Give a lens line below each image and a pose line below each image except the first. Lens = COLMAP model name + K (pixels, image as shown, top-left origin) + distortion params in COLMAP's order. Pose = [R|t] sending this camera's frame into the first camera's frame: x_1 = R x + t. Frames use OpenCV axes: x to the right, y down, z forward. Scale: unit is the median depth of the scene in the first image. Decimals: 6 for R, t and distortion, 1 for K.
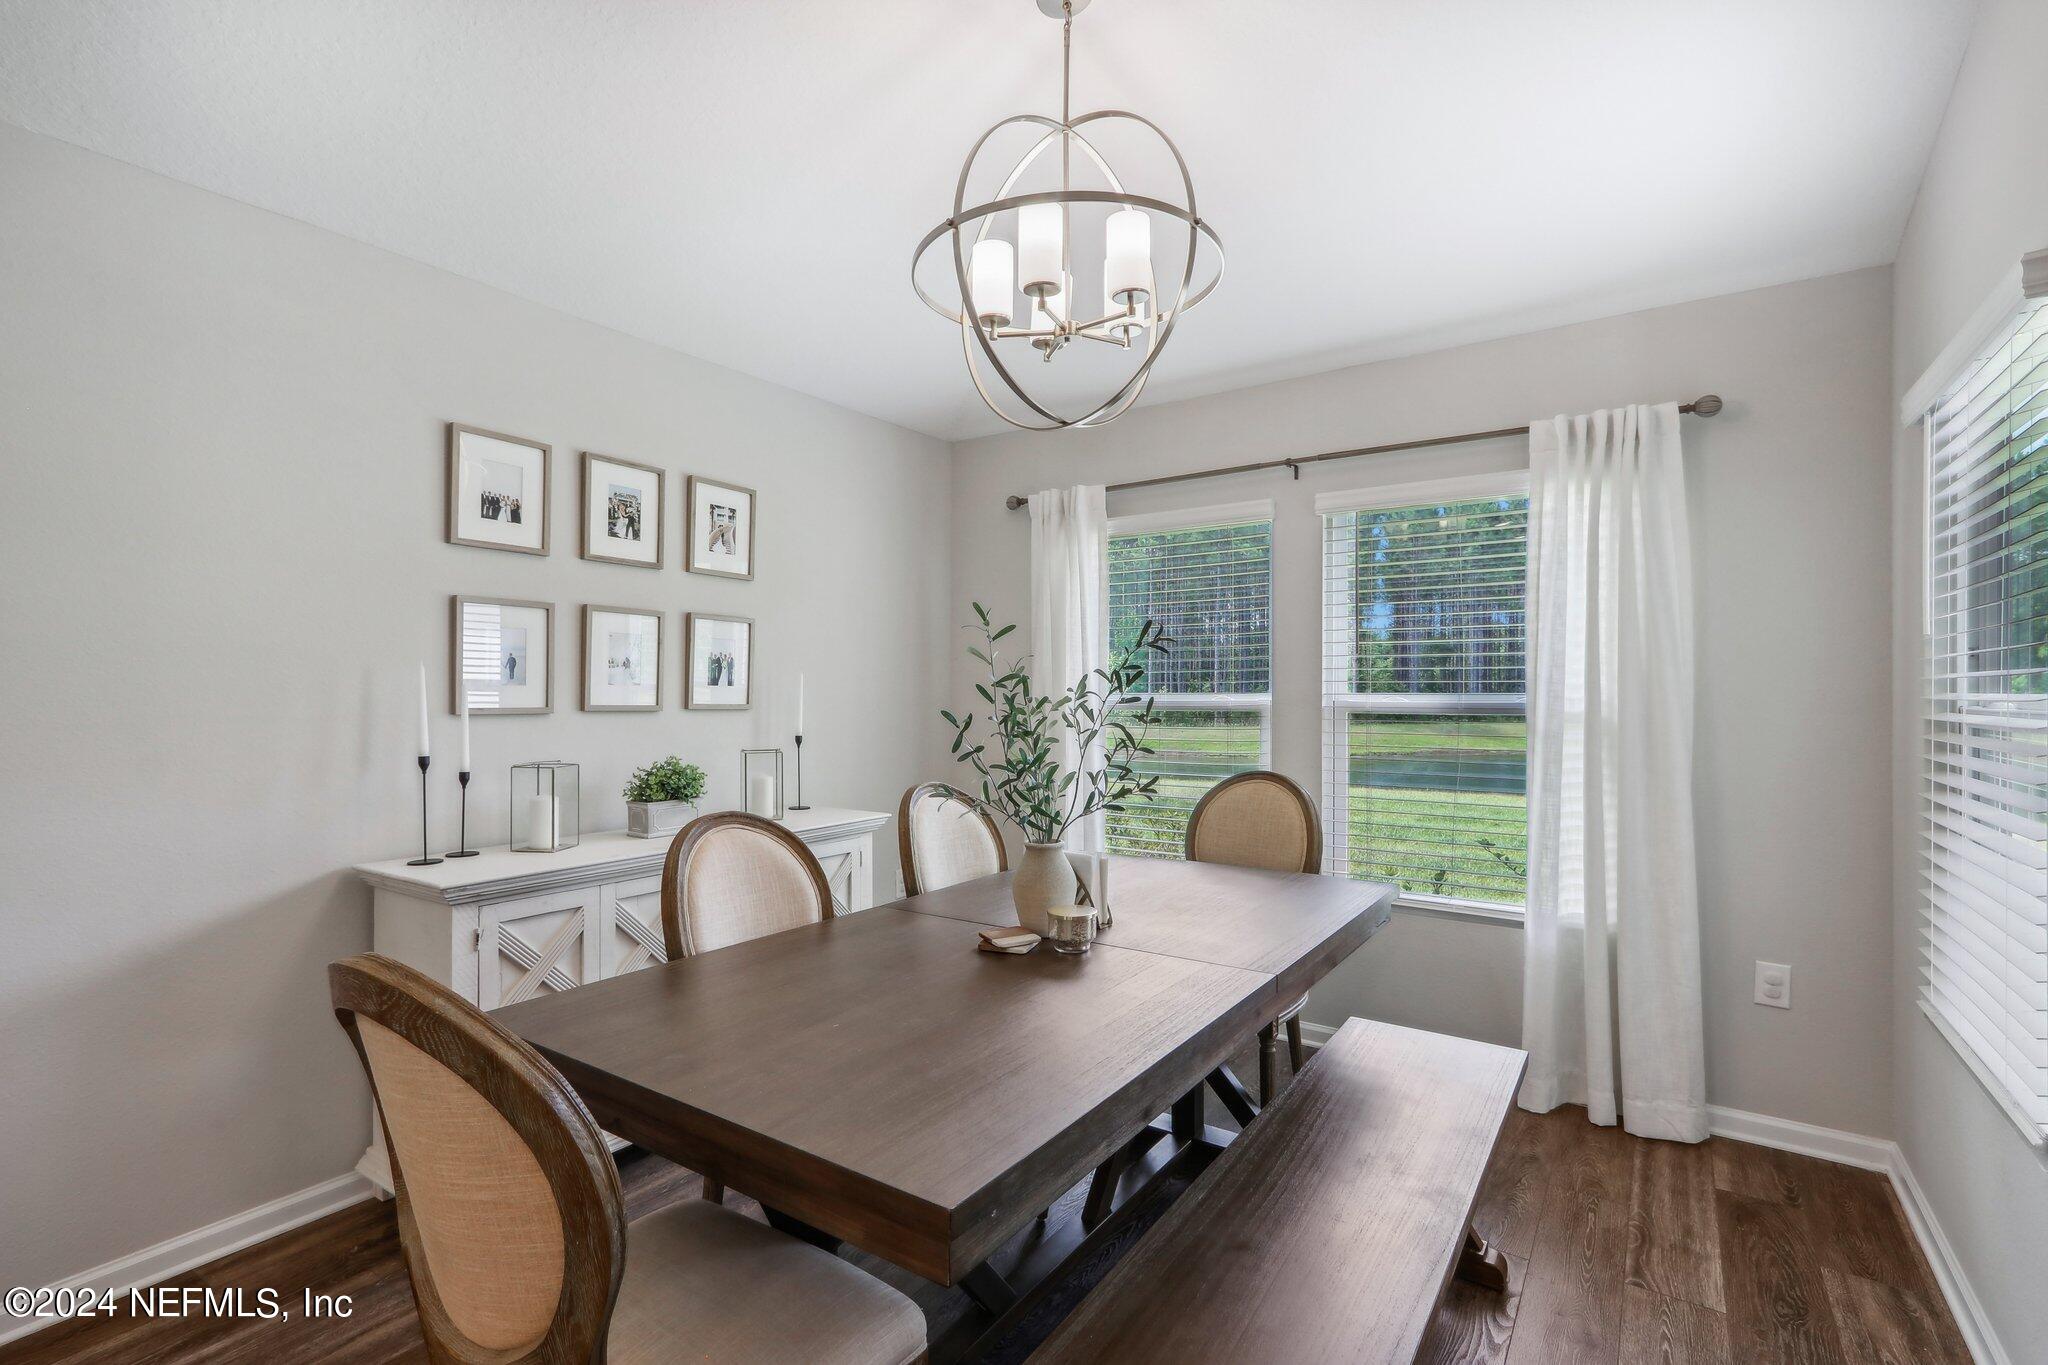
lens RADIAL K [[932.0, 0, 984.6], [0, 932.0, 680.8], [0, 0, 1]] dist [-0.001247, 0.000074]
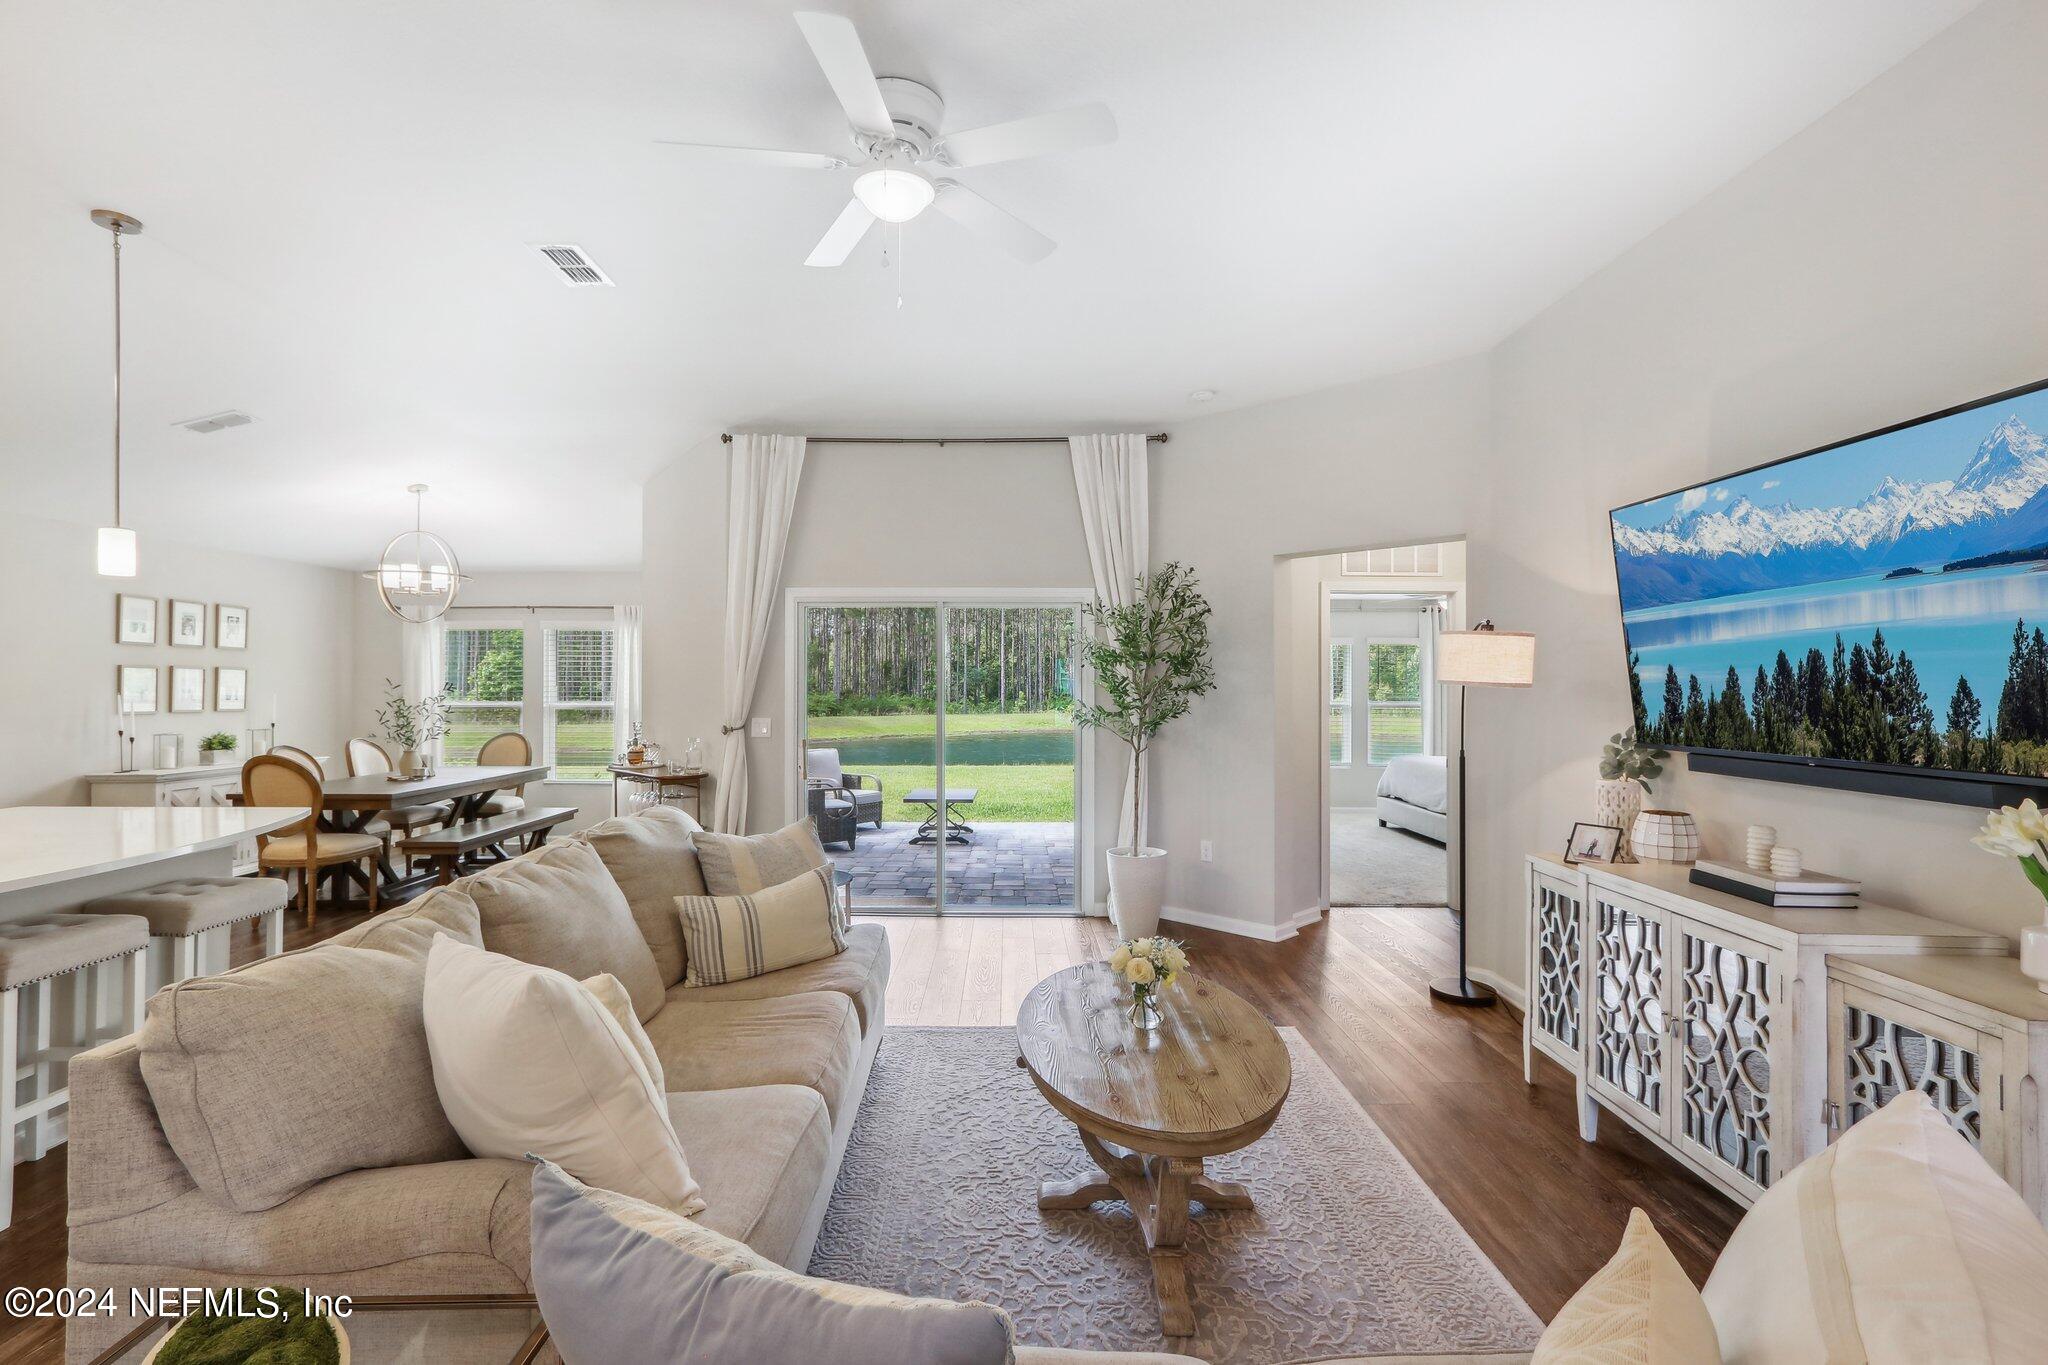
lens RADIAL K [[931.4, 0, 998.1], [0, 931.4, 707.5], [0, 0, 1]] dist [0.000004, 0.000163]
pose [[0.811881, -0.012635, 0.583687, -0.122437], [-0.002791, 0.999670, 0.025521, -0.045027], [-0.583817, -0.022349, 0.811578, -2.093446]]
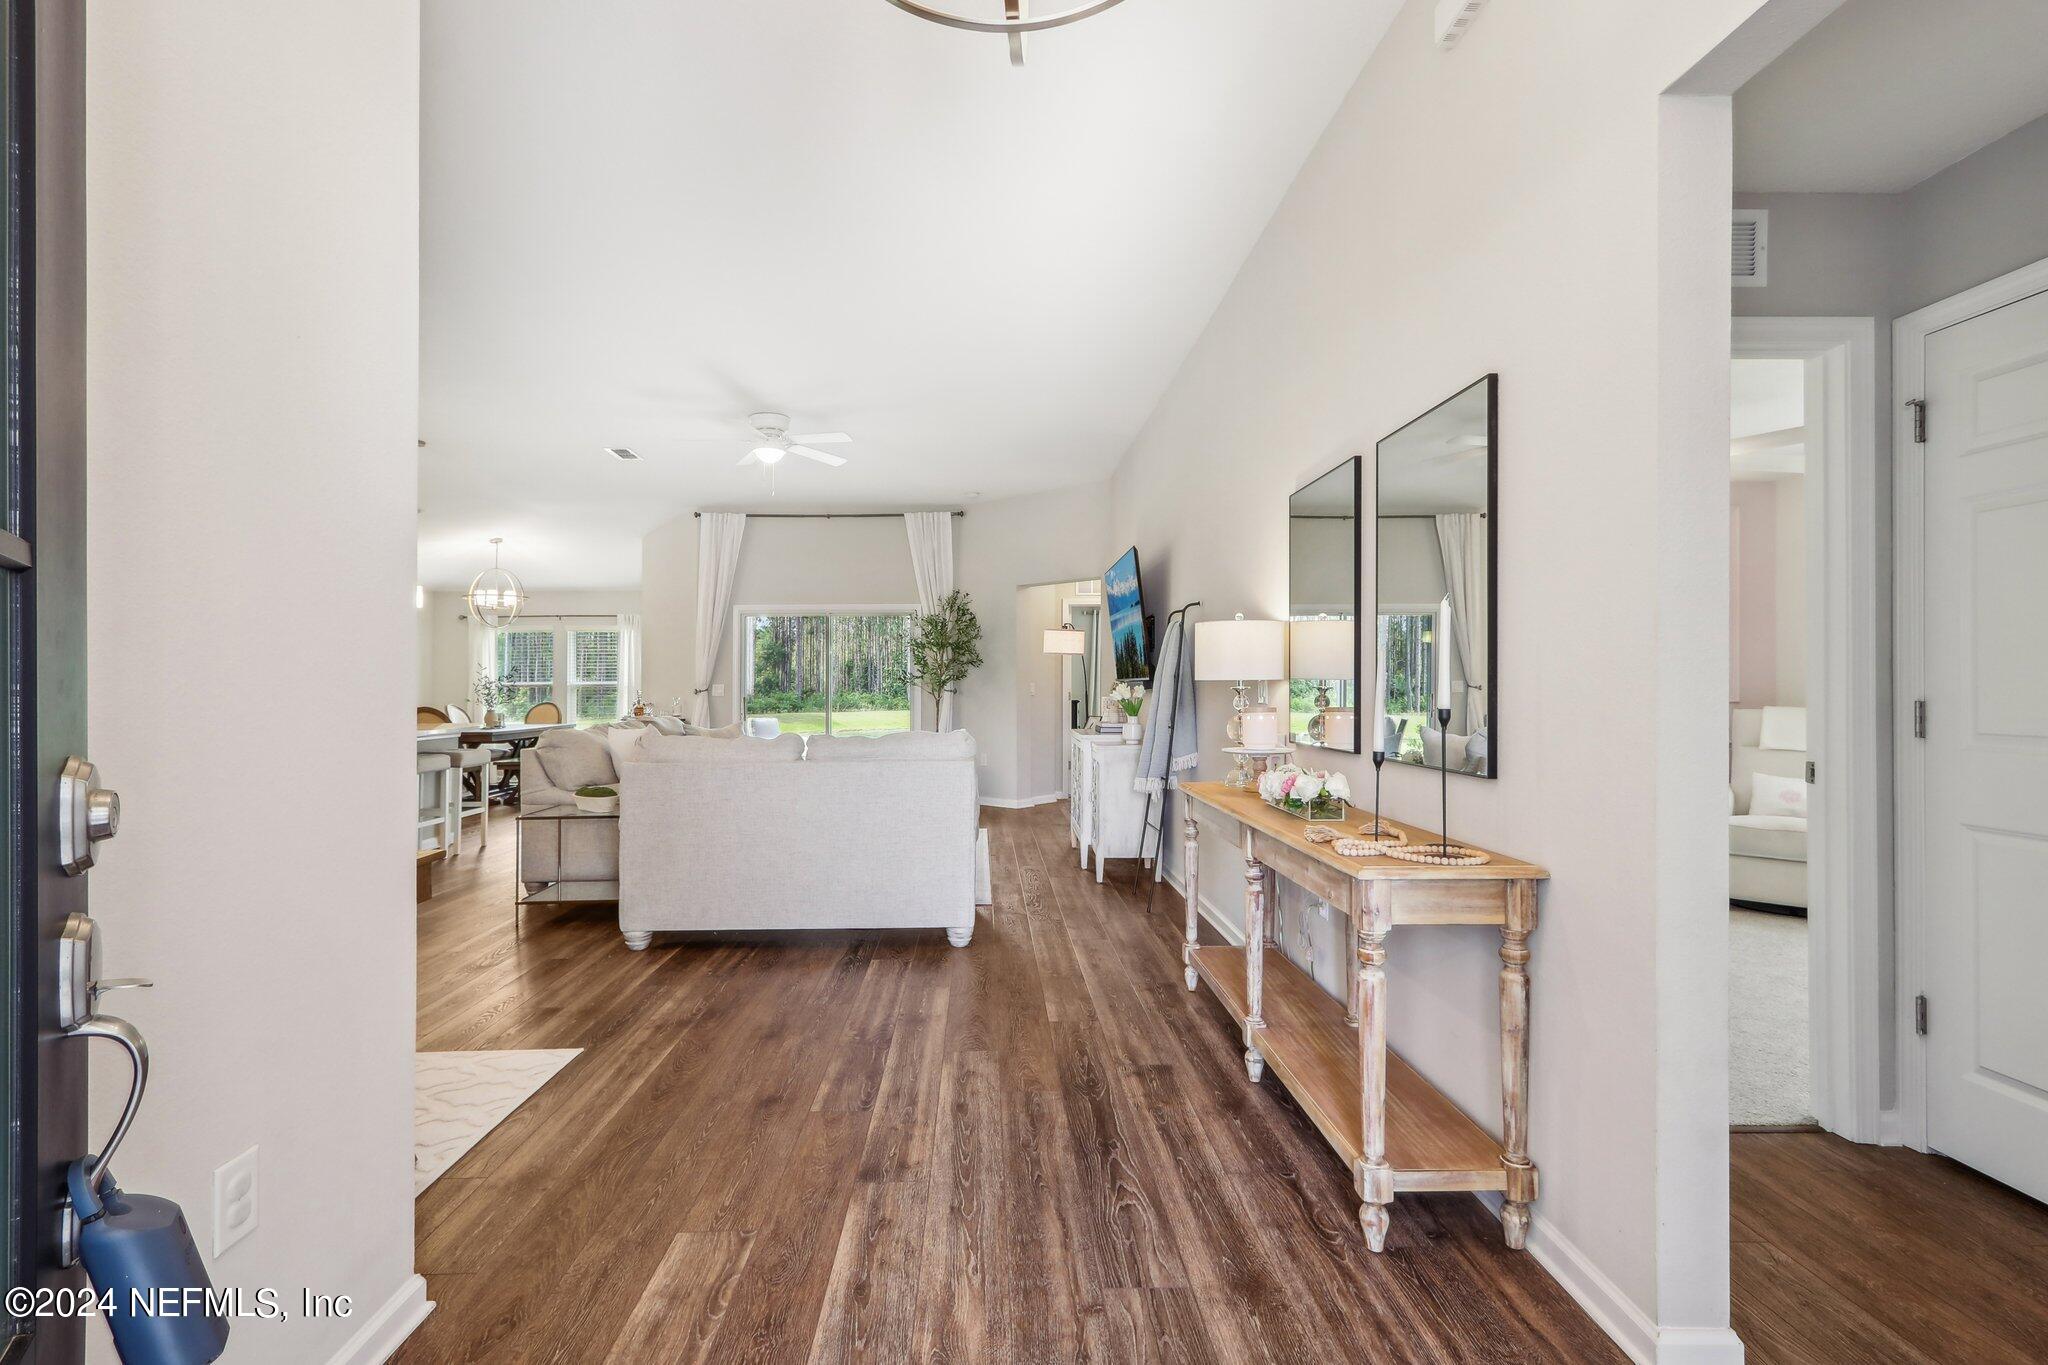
lens RADIAL K [[932.0, 0, 984.6], [0, 932.0, 680.8], [0, 0, 1]] dist [-0.001247, 0.000074]
pose [[0.798990, -0.002828, 0.601338, -0.619929], [0.004955, 0.999986, -0.001881, 0.033061], [-0.601324, 0.004482, 0.798992, -3.432598]]
